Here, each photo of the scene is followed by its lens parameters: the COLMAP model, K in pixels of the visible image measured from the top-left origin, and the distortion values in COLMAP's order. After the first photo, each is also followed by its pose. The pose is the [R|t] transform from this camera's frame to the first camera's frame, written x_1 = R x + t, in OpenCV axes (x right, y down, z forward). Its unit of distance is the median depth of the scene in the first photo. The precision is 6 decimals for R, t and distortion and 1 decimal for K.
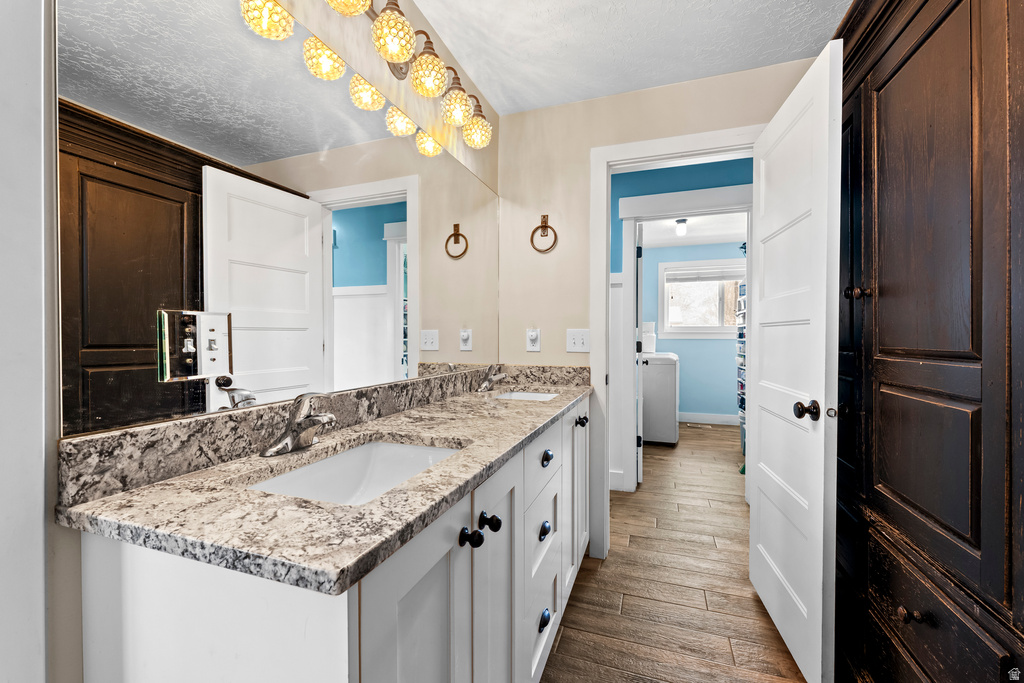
lens RADIAL K [[422.3, 0, 508.6], [0, 422.3, 350.0], [0, 0, 1]] dist [0.000926, 0.000030]
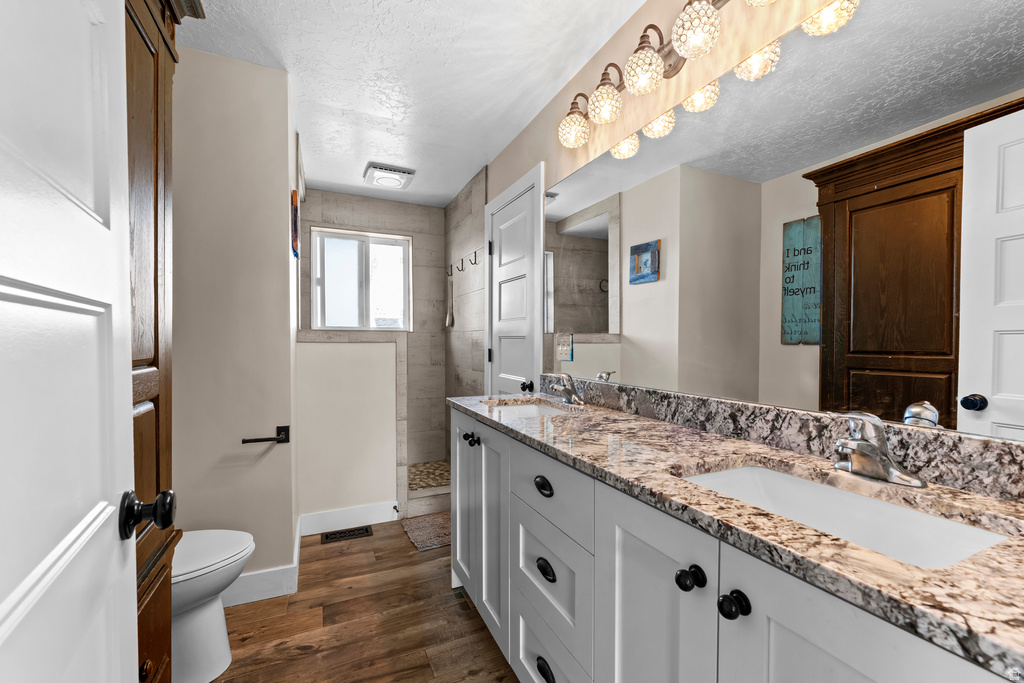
lens RADIAL K [[422.3, 0, 508.6], [0, 422.3, 350.0], [0, 0, 1]] dist [0.000926, 0.000030]
pose [[-0.717773, 0.015578, -0.696103, 0.665431], [-0.020697, 0.998831, 0.043694, -0.053299], [0.695970, 0.045769, -0.716611, 1.404612]]
